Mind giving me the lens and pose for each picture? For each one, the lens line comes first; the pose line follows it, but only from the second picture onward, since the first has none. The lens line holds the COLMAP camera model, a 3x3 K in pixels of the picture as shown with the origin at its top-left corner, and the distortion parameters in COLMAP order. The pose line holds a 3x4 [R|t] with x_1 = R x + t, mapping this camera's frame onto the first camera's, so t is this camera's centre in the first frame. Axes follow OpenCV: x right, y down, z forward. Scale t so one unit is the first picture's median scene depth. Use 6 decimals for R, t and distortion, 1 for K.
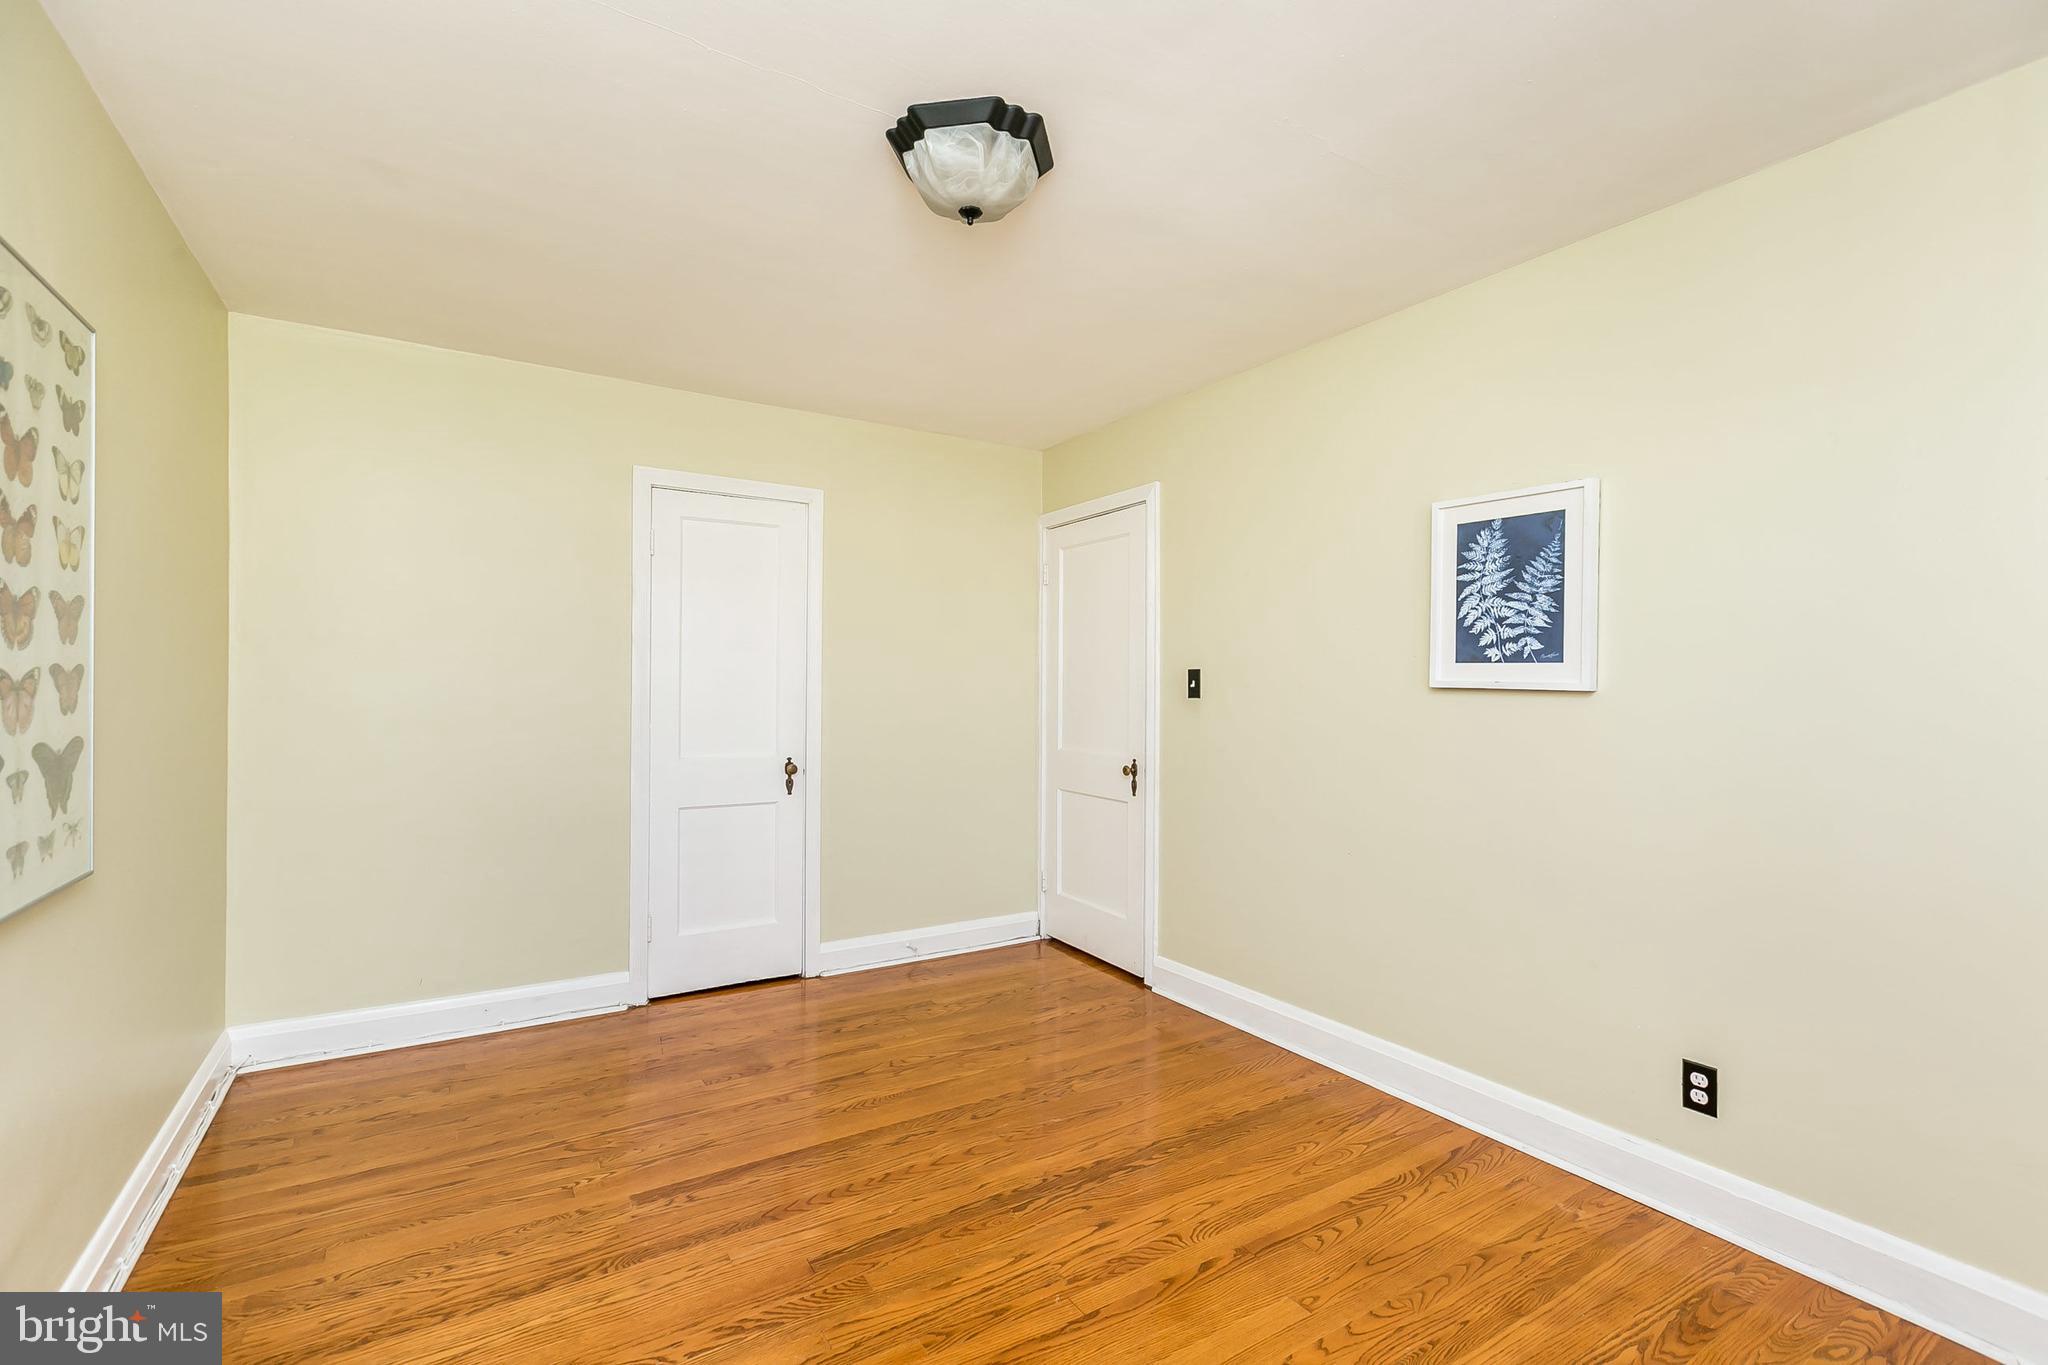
lens RADIAL K [[911.3, 0, 1024.0], [0, 911.3, 682.5], [0, 0, 1]] dist [0.000036, 0.000034]
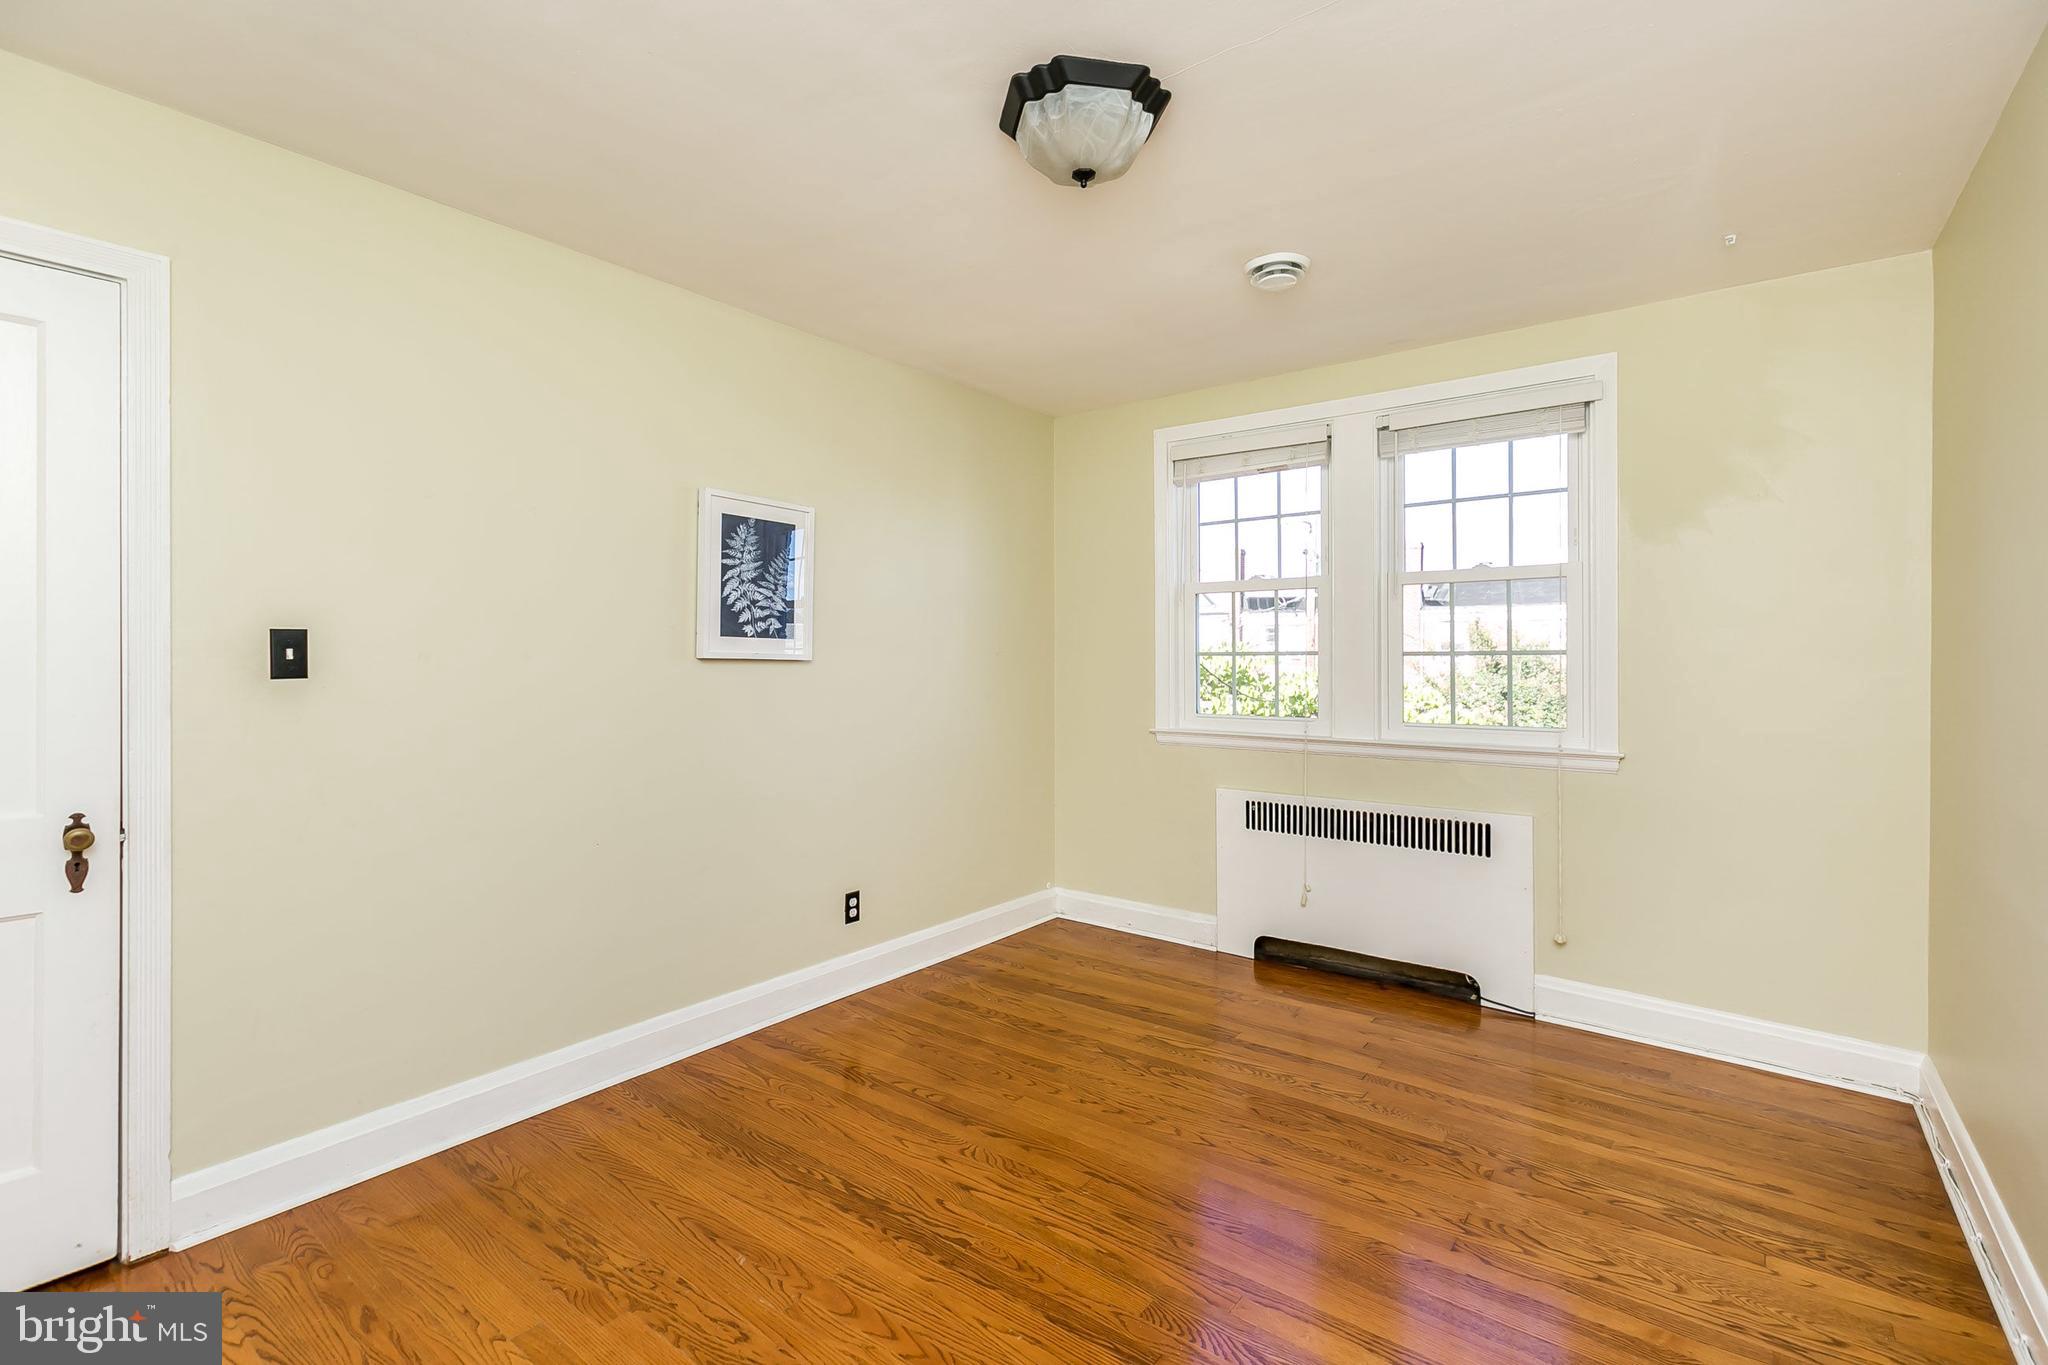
lens RADIAL K [[923.4, 0, 1021.5], [0, 923.4, 662.1], [0, 0, 1]] dist [-0.000427, -0.000104]
pose [[-0.339075, -0.007801, 0.940727, -0.755399], [-0.003453, 0.999969, 0.007048, 0.001040], [-0.940753, -0.000859, -0.339092, 1.085235]]
